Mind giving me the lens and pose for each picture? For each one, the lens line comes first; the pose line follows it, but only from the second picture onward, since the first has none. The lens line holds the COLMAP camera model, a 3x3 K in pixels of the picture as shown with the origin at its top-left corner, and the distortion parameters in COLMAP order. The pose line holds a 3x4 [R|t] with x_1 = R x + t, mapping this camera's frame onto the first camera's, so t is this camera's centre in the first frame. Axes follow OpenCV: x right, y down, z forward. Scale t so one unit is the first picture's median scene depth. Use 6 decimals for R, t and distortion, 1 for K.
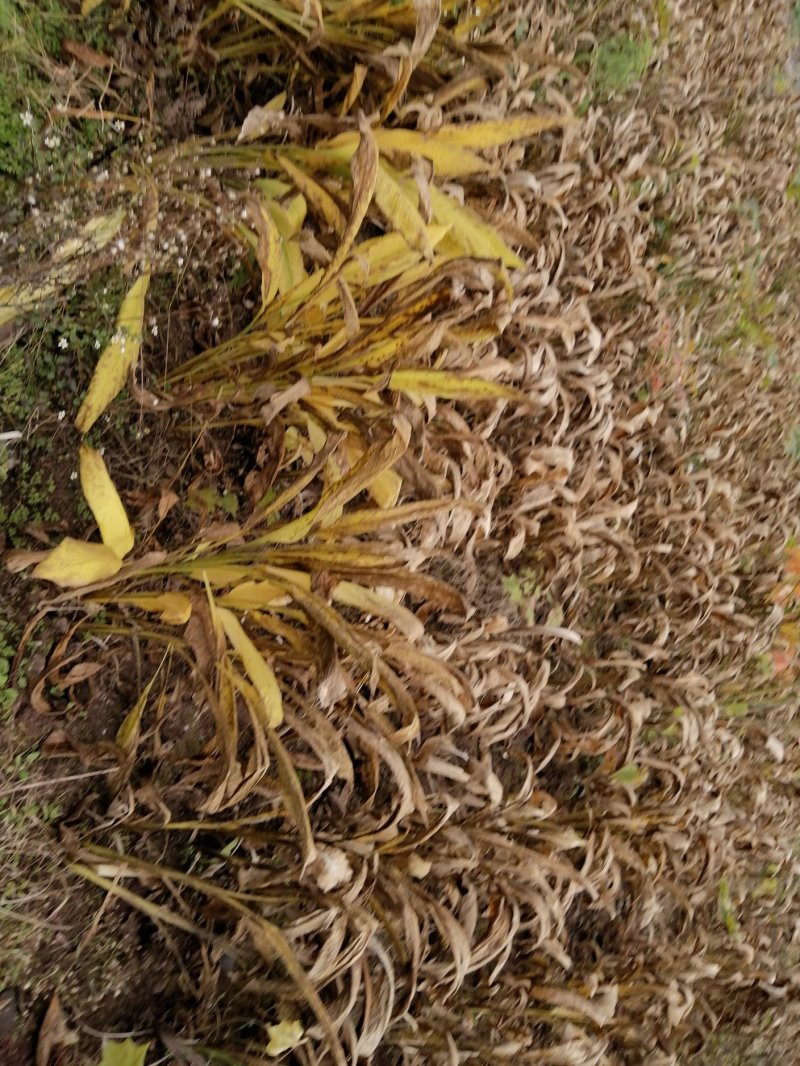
lens RADIAL K [[781.4, 0, 300.0], [0, 781.4, 481.1], [0, 0, 1]] dist [-0.046592, 0.086600]
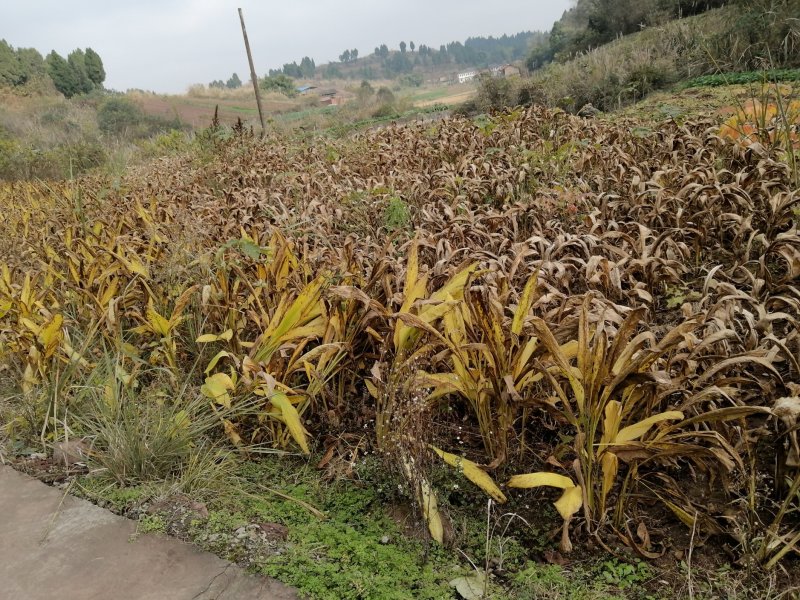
lens RADIAL K [[608.6, 0, 400.0], [0, 608.6, 300.0], [0, 0, 1]] dist [-0.009806, 0.003164]
pose [[0.246678, -0.944196, 0.218275, -0.123570], [0.895669, 0.136126, -0.423376, 0.146920], [0.370037, 0.299939, 0.879266, -0.274225]]
